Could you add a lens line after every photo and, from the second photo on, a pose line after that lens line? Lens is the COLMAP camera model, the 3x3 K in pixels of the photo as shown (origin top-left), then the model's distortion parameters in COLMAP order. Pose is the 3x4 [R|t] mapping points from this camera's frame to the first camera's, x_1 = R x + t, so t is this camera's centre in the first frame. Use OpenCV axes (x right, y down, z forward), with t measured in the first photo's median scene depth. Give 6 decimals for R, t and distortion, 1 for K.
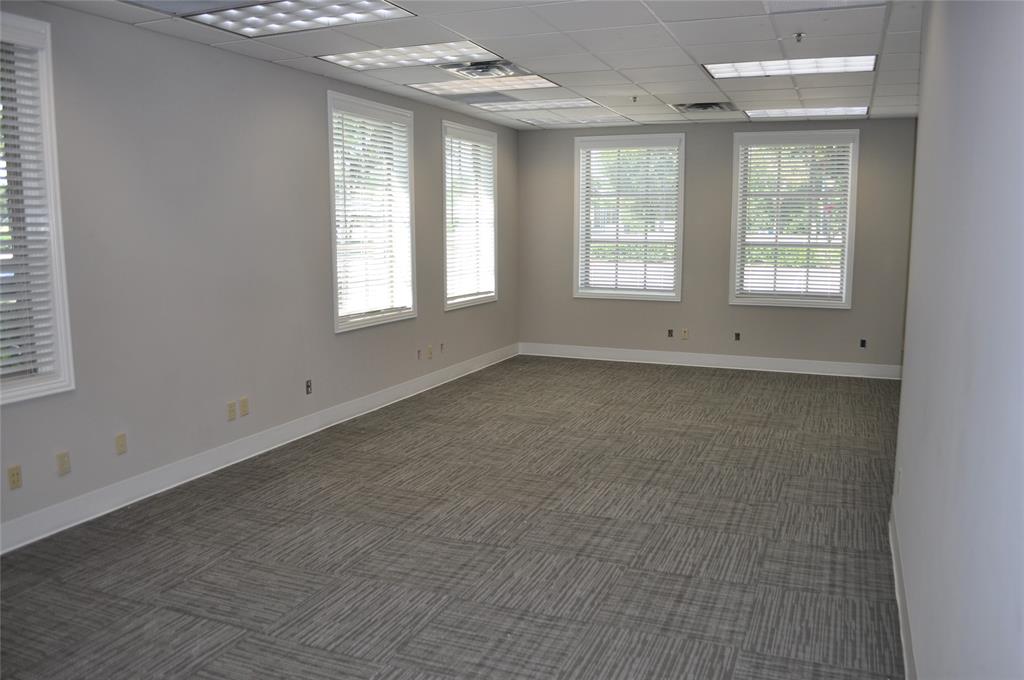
lens RADIAL K [[809.2, 0, 523.0], [0, 809.2, 350.3], [0, 0, 1]] dist [-0.081923, 0.005931]
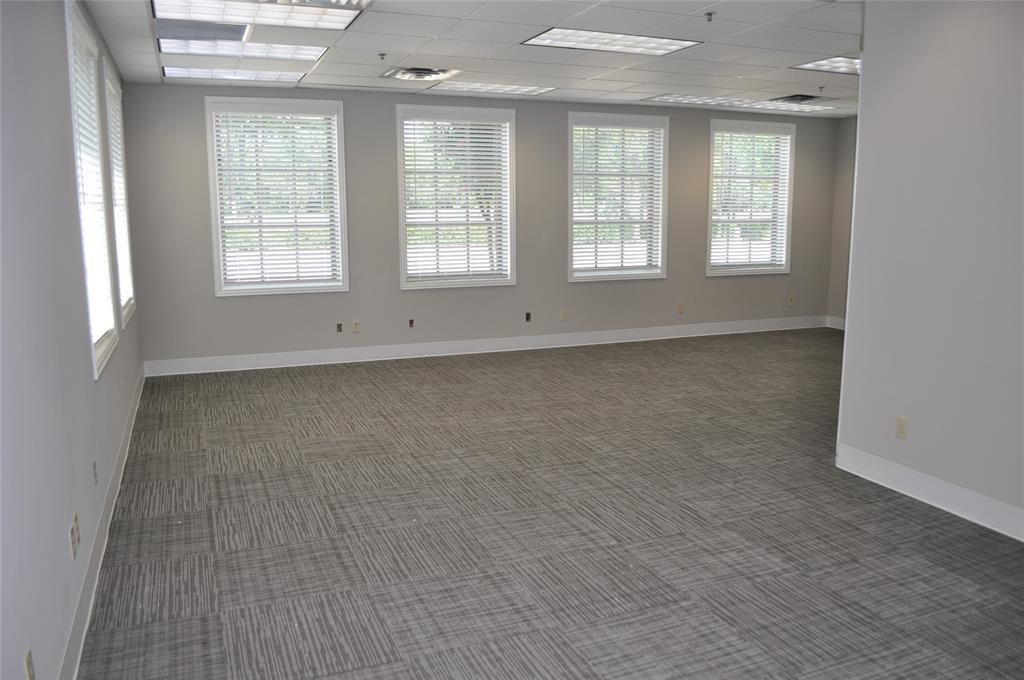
lens RADIAL K [[809.2, 0, 523.0], [0, 809.2, 350.3], [0, 0, 1]] dist [-0.081923, 0.005931]
pose [[0.713138, -0.125186, 0.689756, -0.471562], [0.109315, 0.991748, 0.066975, -0.055523], [-0.692449, 0.027639, 0.720938, 0.368739]]
